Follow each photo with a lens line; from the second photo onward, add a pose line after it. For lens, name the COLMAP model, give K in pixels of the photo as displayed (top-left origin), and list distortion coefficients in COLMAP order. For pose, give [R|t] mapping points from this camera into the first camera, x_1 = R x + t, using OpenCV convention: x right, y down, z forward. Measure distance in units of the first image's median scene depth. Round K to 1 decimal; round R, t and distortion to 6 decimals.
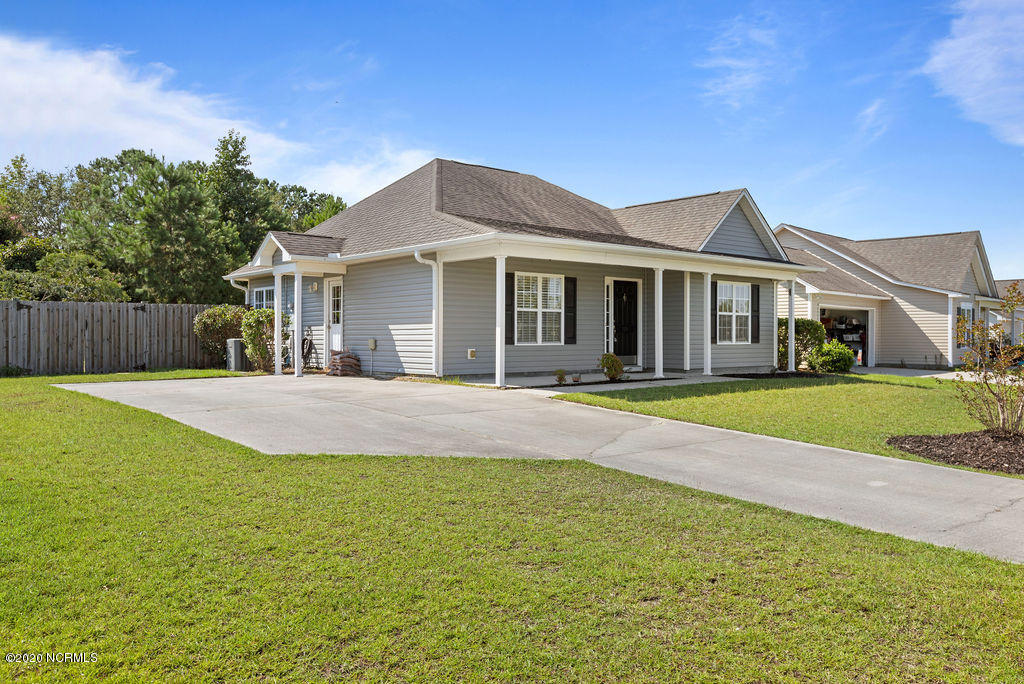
lens RADIAL K [[795.2, 0, 512.0], [0, 795.2, 342.0], [0, 0, 1]] dist [0.005999, 0.000705]
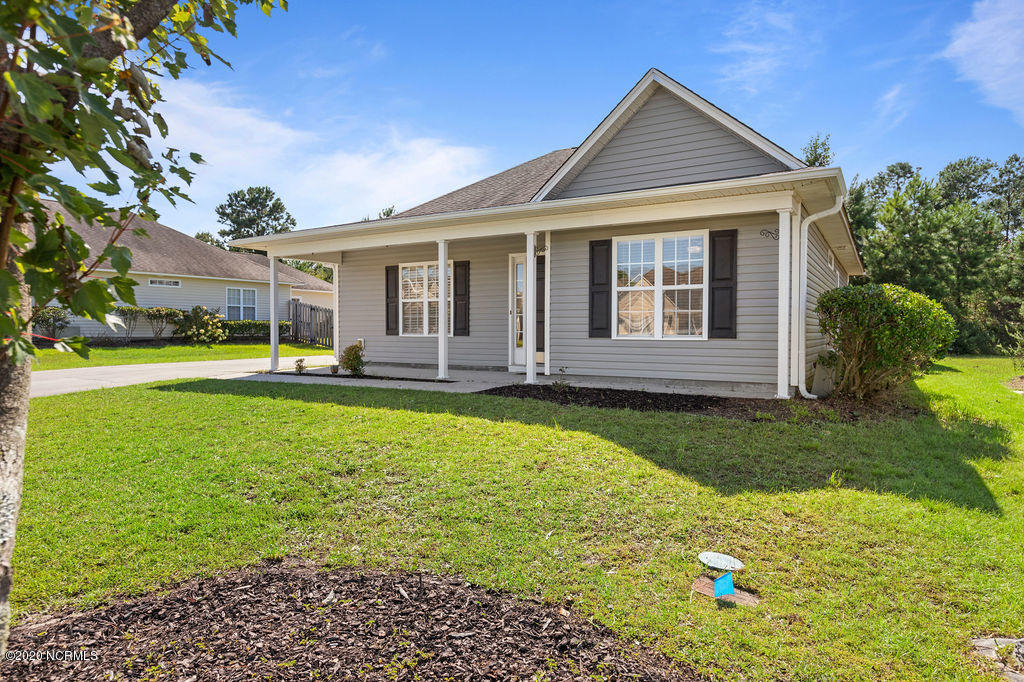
lens RADIAL K [[647.9, 0, 512.0], [0, 647.9, 341.0], [0, 0, 1]] dist [0.040347, 0.000215]
pose [[0.311139, 0.012155, -0.950287, 0.725303], [-0.008204, 0.999915, 0.010103, 0.000423], [0.950329, 0.004653, 0.311213, 0.764773]]
